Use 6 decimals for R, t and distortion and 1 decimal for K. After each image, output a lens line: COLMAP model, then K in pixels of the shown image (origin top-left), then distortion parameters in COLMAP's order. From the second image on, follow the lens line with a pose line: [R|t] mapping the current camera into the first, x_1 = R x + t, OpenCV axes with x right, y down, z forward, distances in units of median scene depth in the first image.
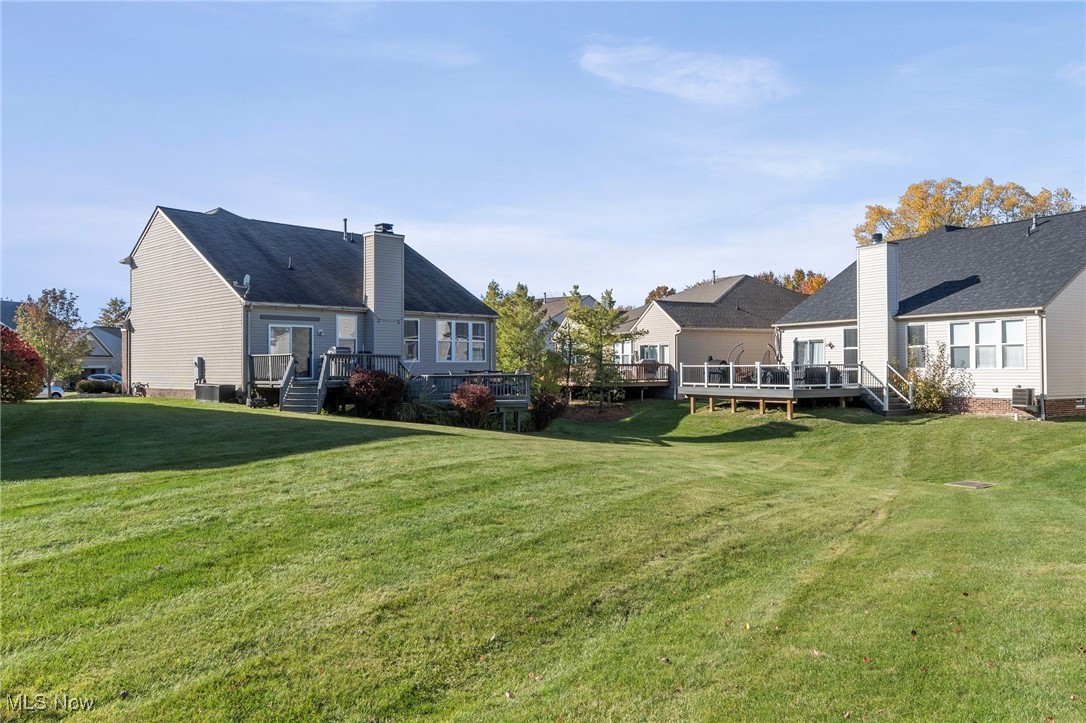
lens RADIAL K [[781.5, 0, 543.0], [0, 781.5, 362.1], [0, 0, 1]] dist [-0.000935, -0.000113]
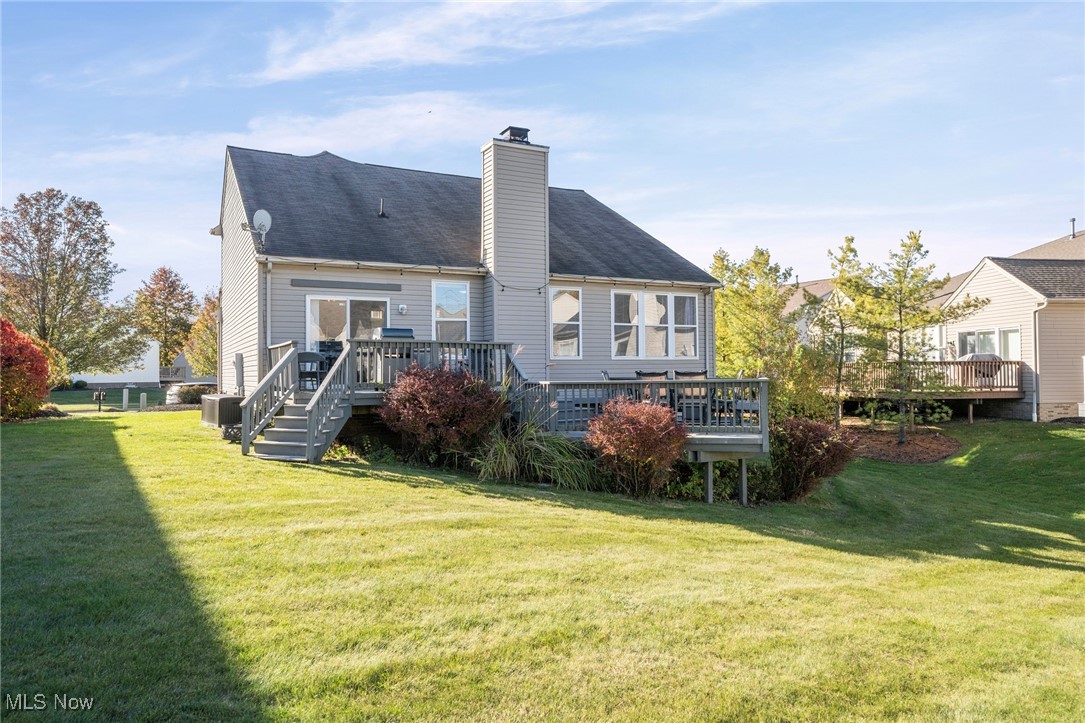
lens RADIAL K [[723.8, 0, 540.0], [0, 723.8, 360.1], [0, 0, 1]] dist [0.006531, 0.002830]
pose [[0.944239, -0.007810, -0.329168, -0.002128], [0.005127, 0.999946, -0.009019, 0.005569], [0.329221, 0.006828, 0.944228, 0.413056]]
